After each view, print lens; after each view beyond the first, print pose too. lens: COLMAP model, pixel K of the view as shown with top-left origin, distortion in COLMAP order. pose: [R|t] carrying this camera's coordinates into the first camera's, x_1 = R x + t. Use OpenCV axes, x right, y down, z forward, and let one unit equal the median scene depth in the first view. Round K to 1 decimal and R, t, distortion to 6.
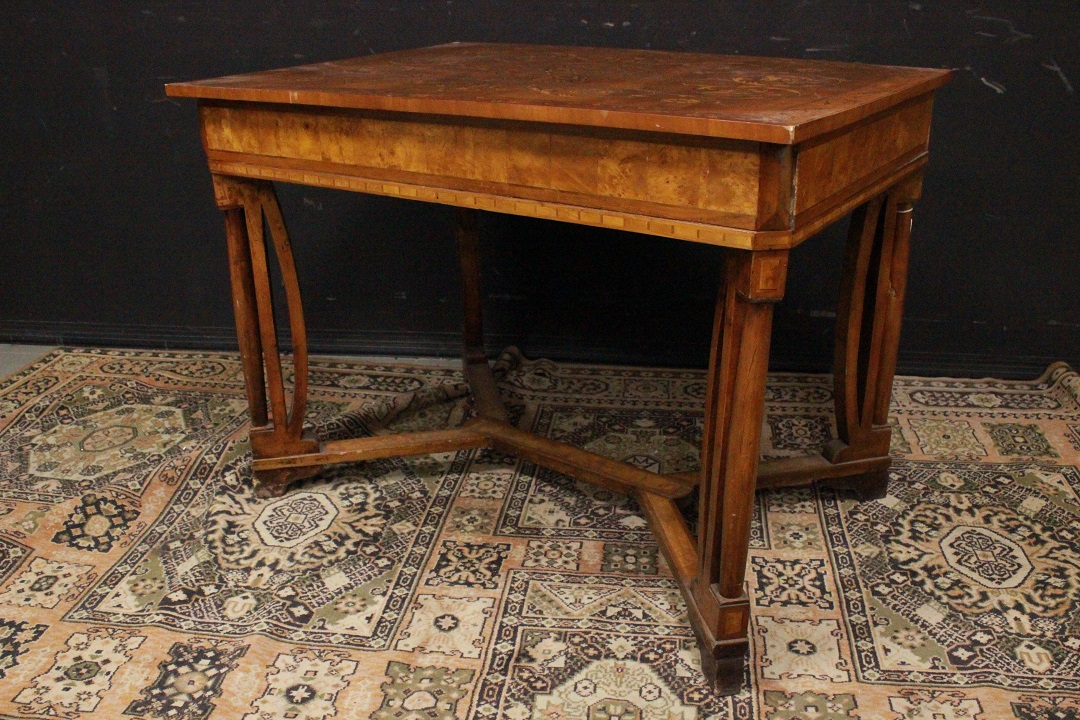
lens RADIAL K [[963.8, 0, 541.1], [0, 963.8, 366.1], [0, 0, 1]] dist [-0.140638, 0.086800]
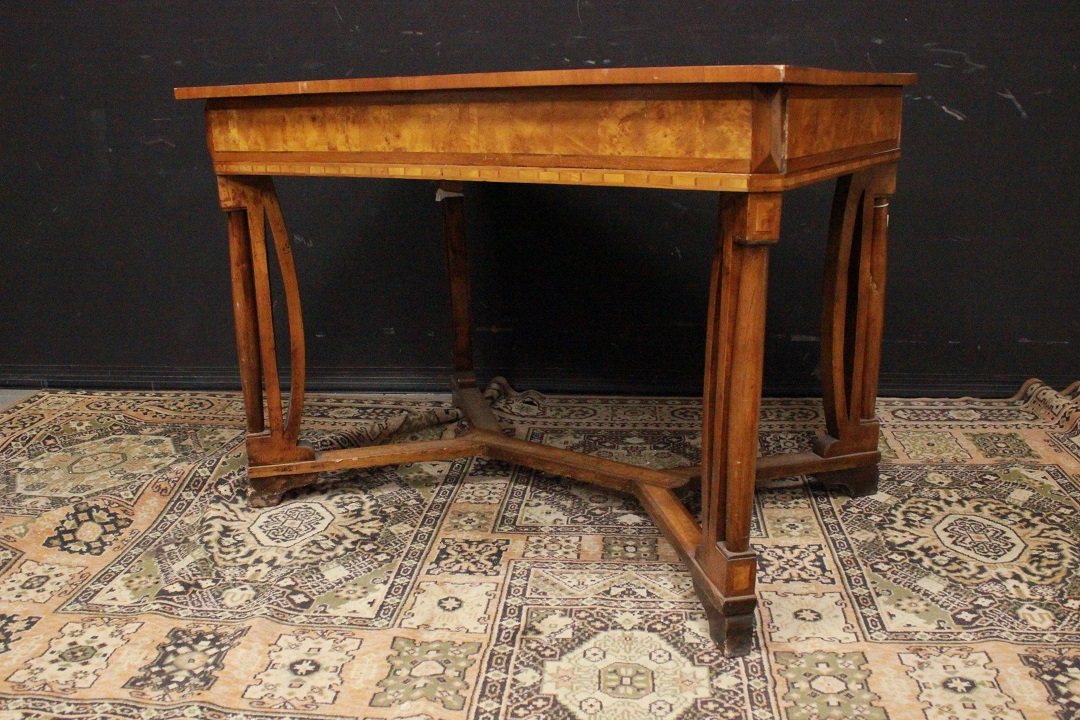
lens RADIAL K [[963.8, 0, 541.5], [0, 963.8, 371.6], [0, 0, 1]] dist [-0.140638, 0.086800]
pose [[0.999299, -0.014165, 0.034648, -0.030672], [0.017864, 0.993892, -0.108901, 0.120894], [-0.032893, 0.109444, 0.993449, -0.013155]]
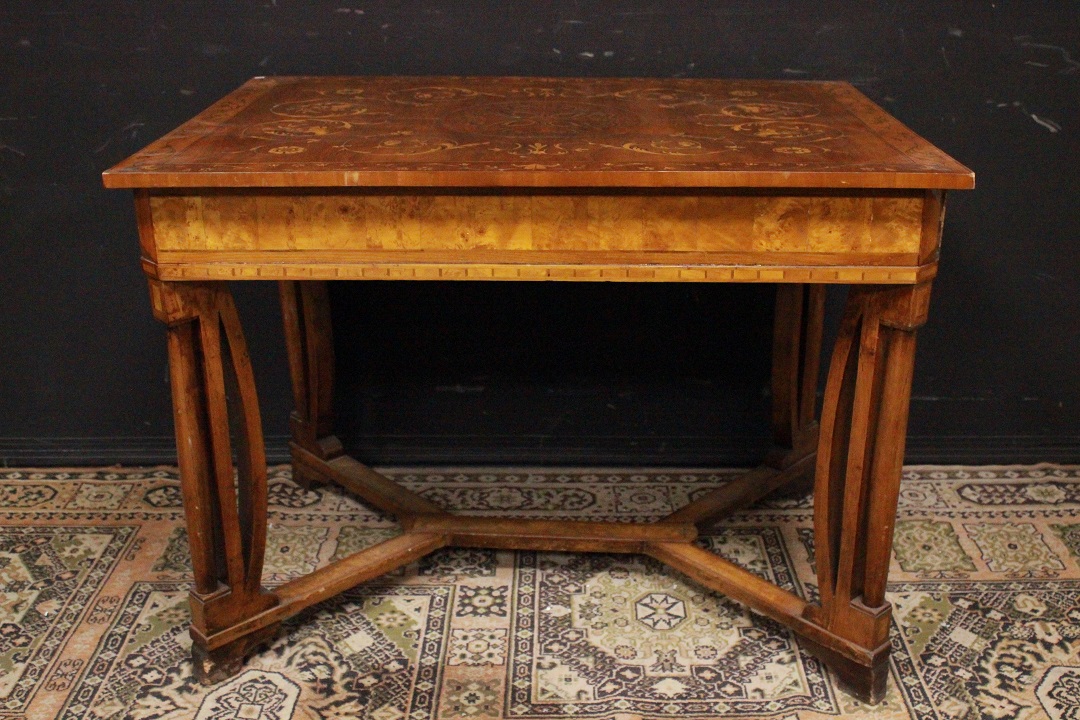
lens RADIAL K [[1207.0, 0, 537.7], [0, 1207.0, 366.7], [0, 0, 1]] dist [-0.066927, 0.000000]
pose [[0.992131, -0.038293, 0.119202, -0.132037], [0.040723, 0.999008, -0.018017, -0.100019], [-0.118394, 0.022729, 0.992707, -0.010922]]
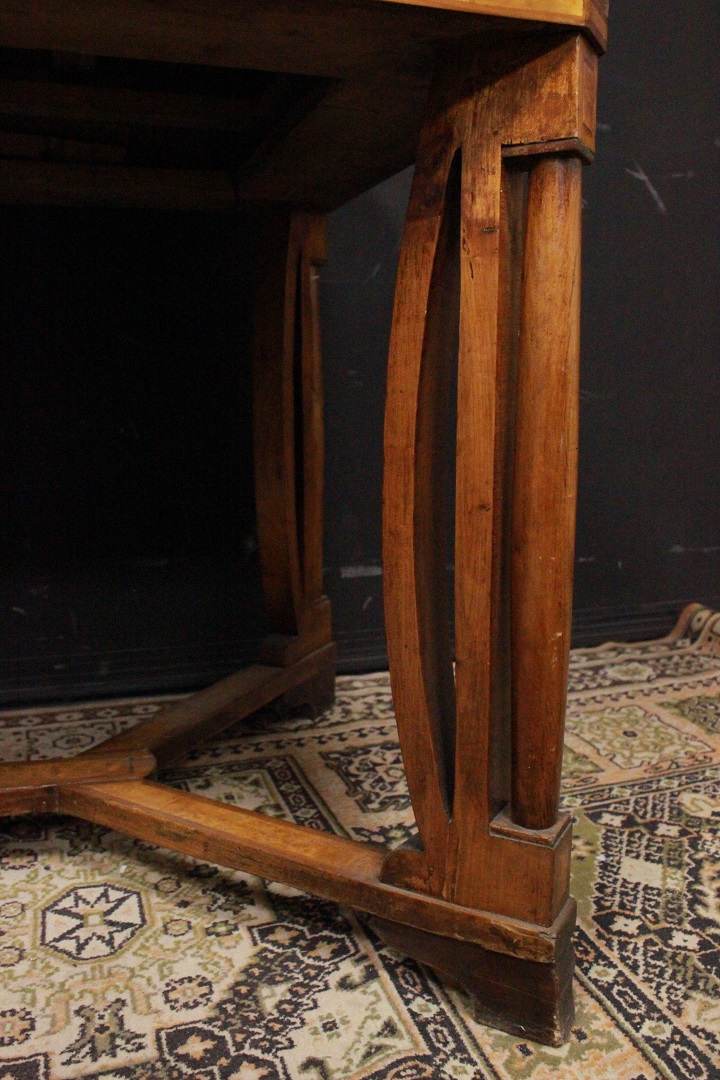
lens RADIAL K [[944.4, 0, 357.0], [0, 944.4, 542.6], [0, 0, 1]] dist [-0.169449, 0.157058]
pose [[0.896609, -0.067482, 0.437651, 0.049859], [0.157809, 0.972125, -0.173407, 0.040244], [-0.413749, 0.224544, 0.882265, 0.655003]]
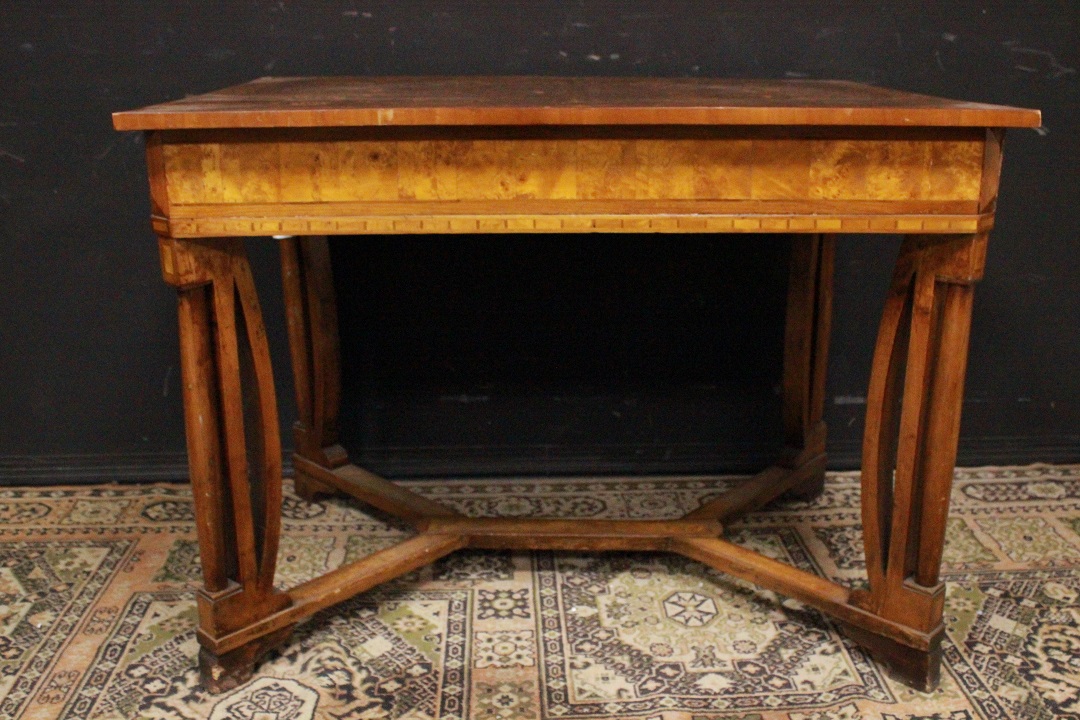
lens RADIAL K [[1074.6, 0, 534.8], [0, 1074.6, 364.8], [0, 0, 1]] dist [-0.078971, 0.000000]
pose [[0.984455, -0.042343, 0.170456, -0.186850], [0.058743, 0.993992, -0.092351, -0.021103], [-0.165521, 0.100929, 0.981028, 0.164352]]
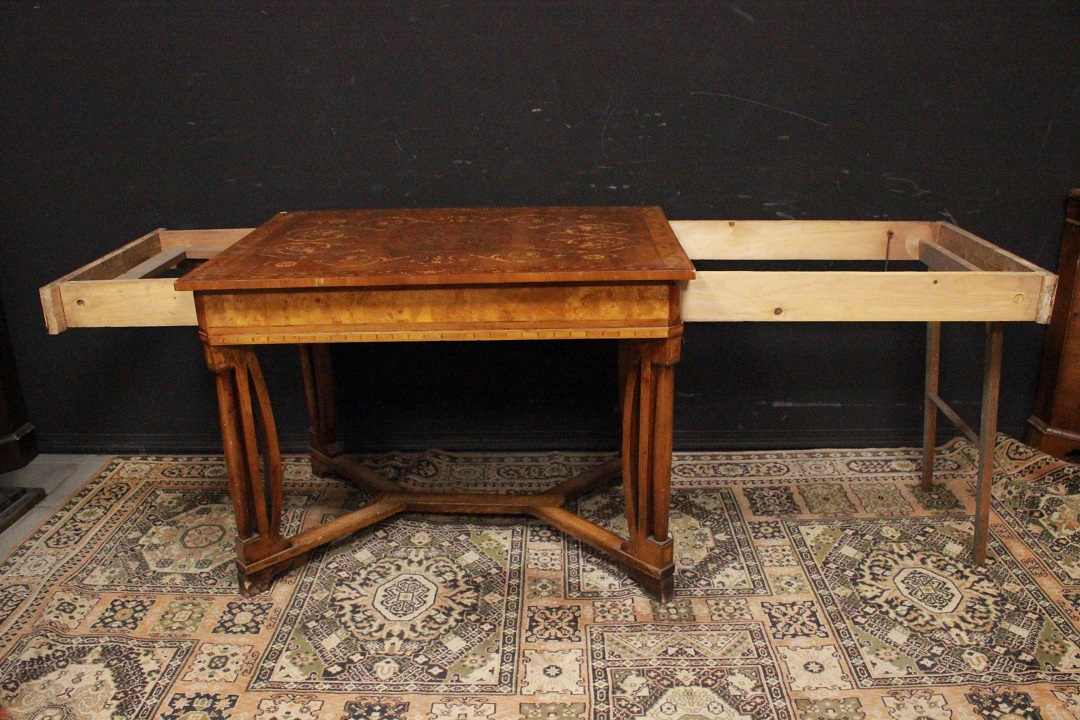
lens RADIAL K [[885.1, 0, 526.3], [0, 885.1, 376.2], [0, 0, 1]] dist [-0.140608, 0.083485]
pose [[0.994804, -0.043083, 0.092244, -0.200088], [0.047735, 0.997666, -0.048832, -0.071013], [-0.089925, 0.052982, 0.994538, -0.198702]]
